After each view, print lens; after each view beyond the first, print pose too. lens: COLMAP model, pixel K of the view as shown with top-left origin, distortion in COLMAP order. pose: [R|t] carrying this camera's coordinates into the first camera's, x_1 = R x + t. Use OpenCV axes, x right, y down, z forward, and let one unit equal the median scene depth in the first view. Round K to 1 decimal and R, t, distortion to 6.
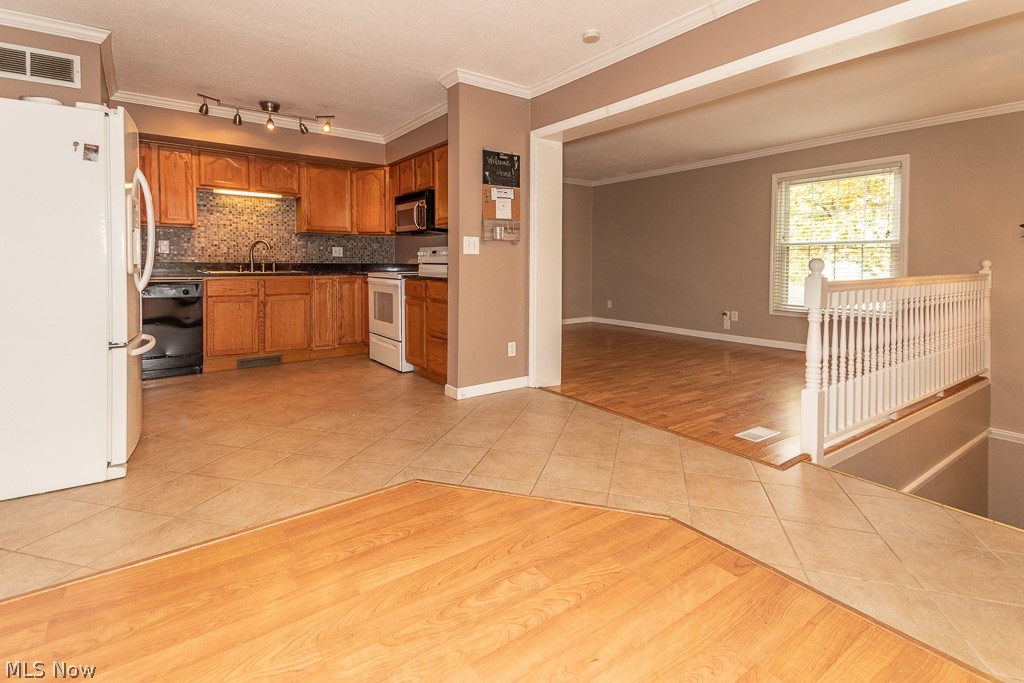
lens RADIAL K [[495.1, 0, 508.6], [0, 495.1, 268.2], [0, 0, 1]] dist [0.072196, -0.000305]
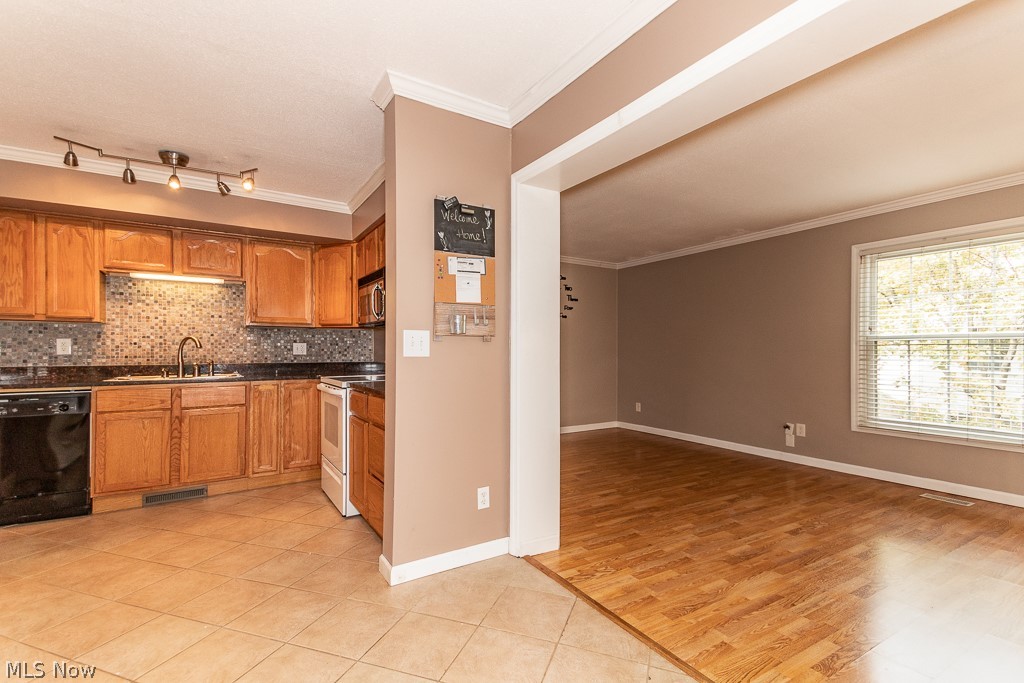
lens RADIAL K [[467.6, 0, 526.4], [0, 467.6, 345.5], [0, 0, 1]] dist [0.046123, -0.023761]
pose [[0.998868, -0.005219, -0.047287, 0.077415], [0.003953, 0.999632, -0.026820, -0.020599], [0.047410, 0.026603, 0.998521, 0.302926]]
